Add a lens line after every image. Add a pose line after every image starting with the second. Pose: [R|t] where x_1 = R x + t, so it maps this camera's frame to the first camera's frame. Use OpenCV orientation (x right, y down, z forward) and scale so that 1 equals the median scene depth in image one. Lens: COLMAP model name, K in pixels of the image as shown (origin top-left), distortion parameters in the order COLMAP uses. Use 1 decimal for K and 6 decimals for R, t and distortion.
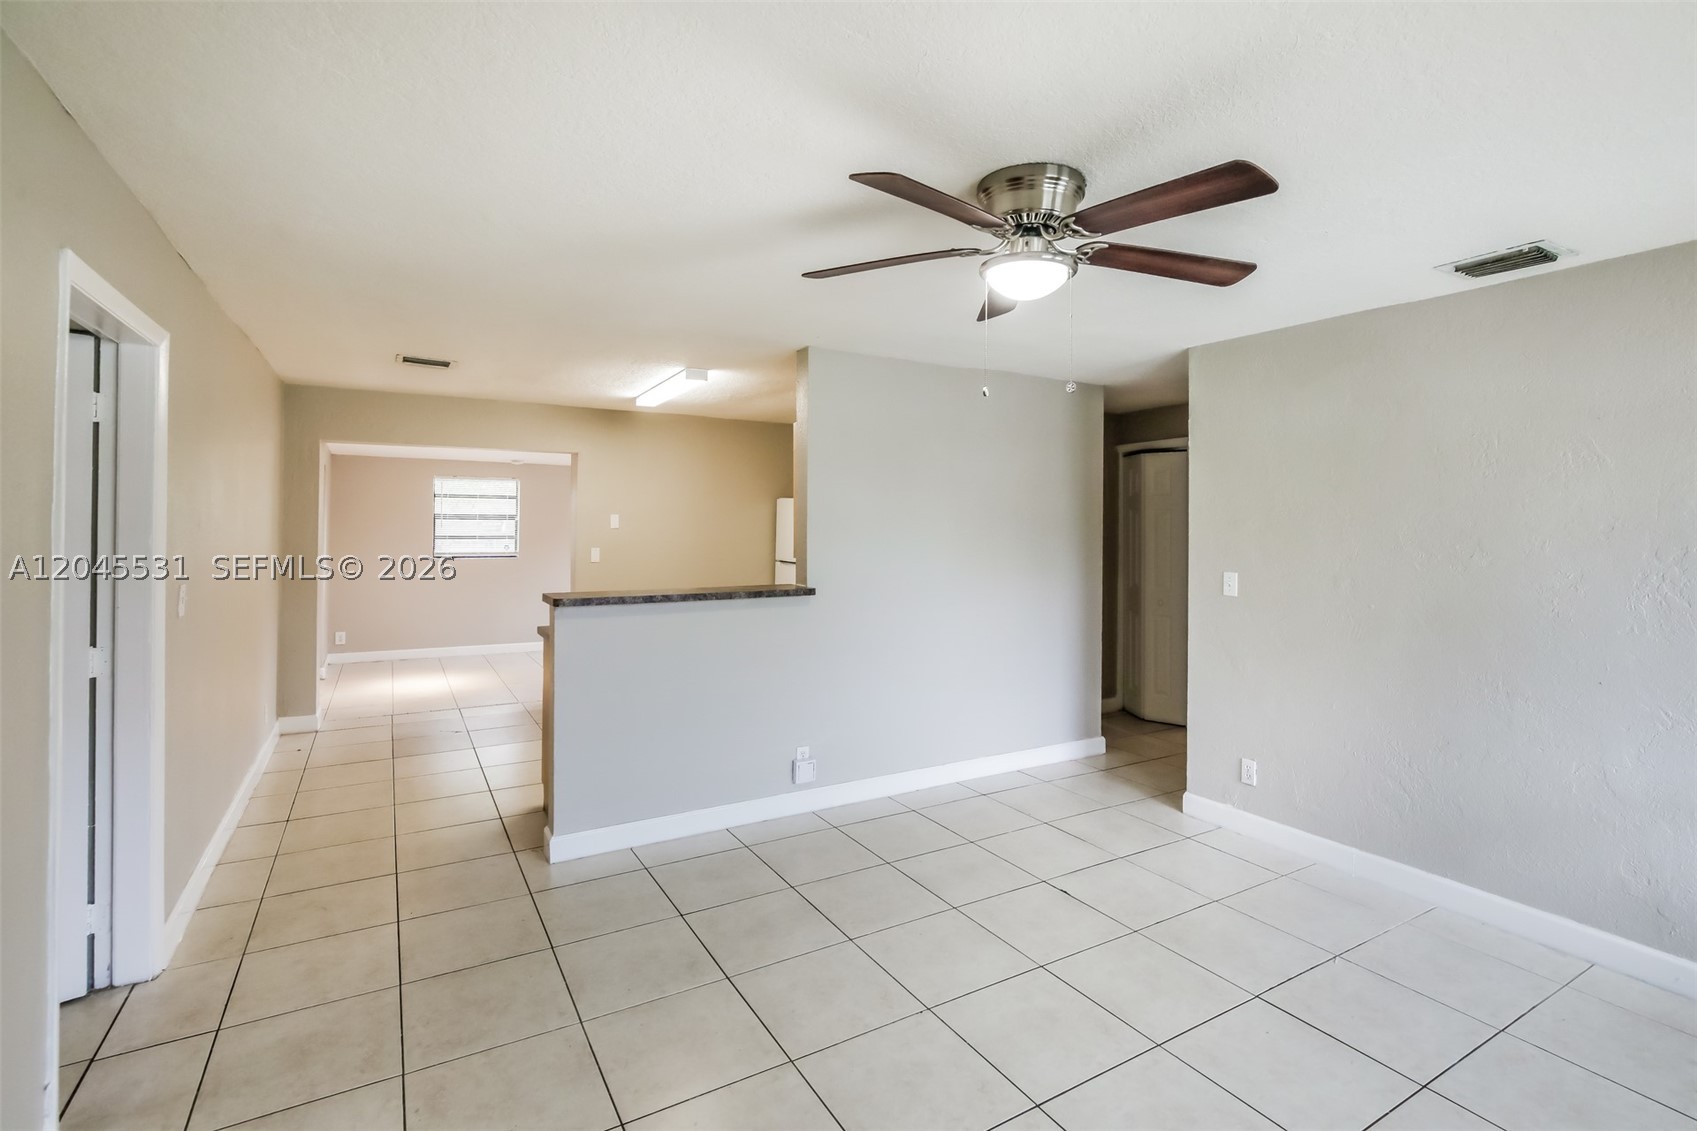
lens RADIAL K [[782.0, 0, 833.1], [0, 782.0, 537.8], [0, 0, 1]] dist [-0.014535, 0.000932]
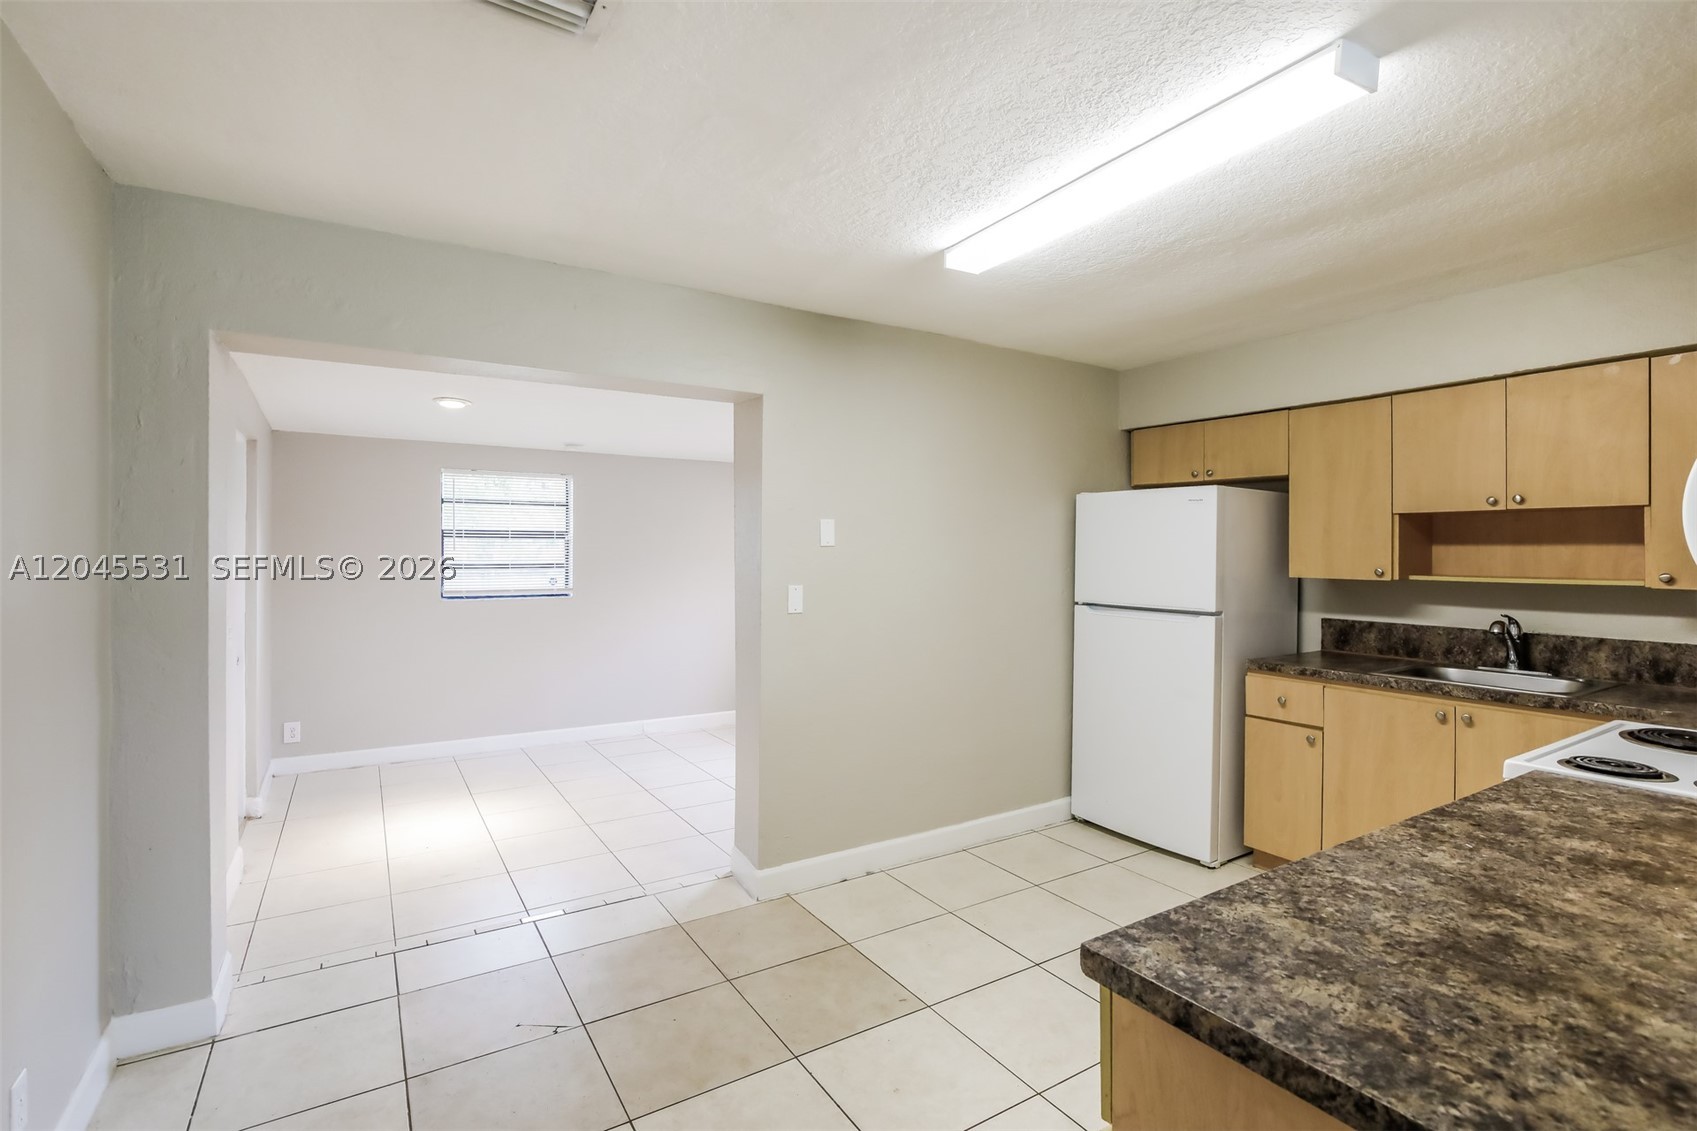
lens RADIAL K [[782.0, 0, 841.4], [0, 782.0, 568.3], [0, 0, 1]] dist [-0.014535, 0.000932]
pose [[0.999410, -0.006738, 0.033685, -0.207488], [0.006522, 0.999957, 0.006518, -0.001042], [-0.033728, -0.006294, 0.999411, 0.351705]]
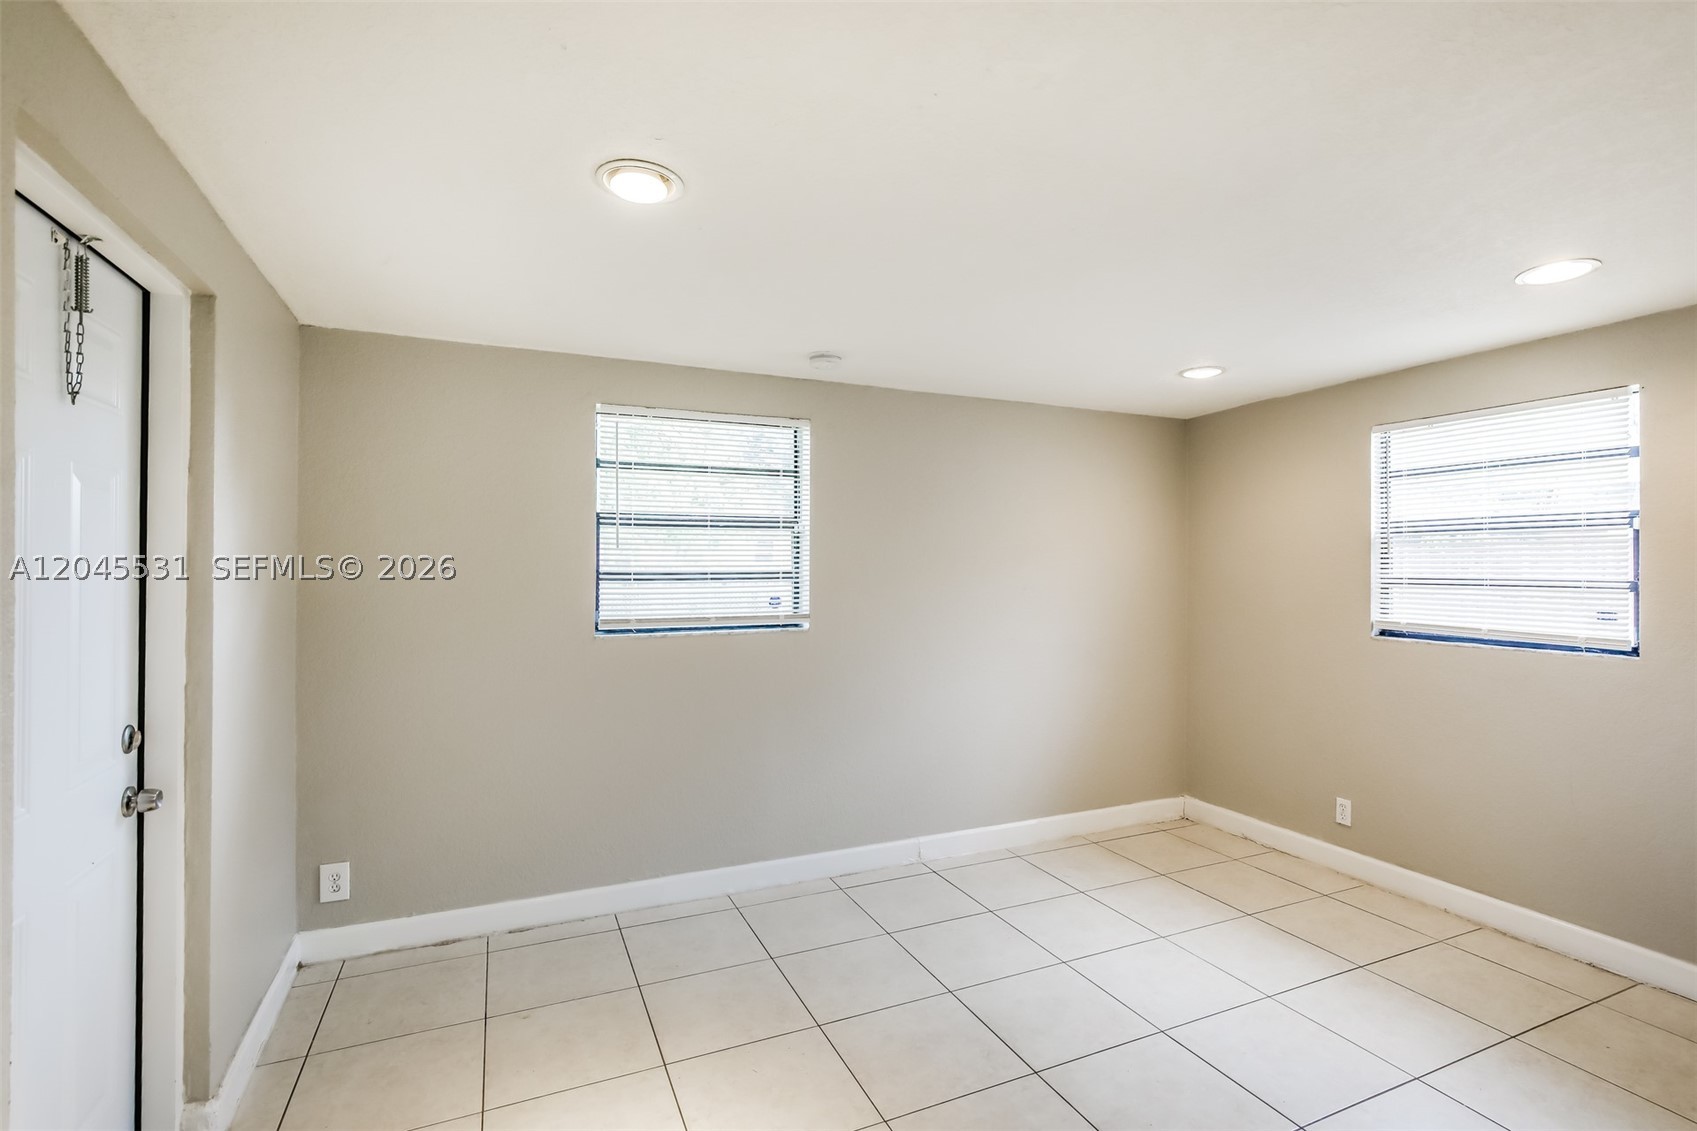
lens RADIAL K [[782.0, 0, 850.3], [0, 782.0, 552.2], [0, 0, 1]] dist [-0.014535, 0.000932]
pose [[0.997254, 0.002800, -0.074007, -0.366241], [-0.003742, 0.999914, -0.012589, -0.007508], [0.073966, 0.012831, 0.997178, 0.641533]]
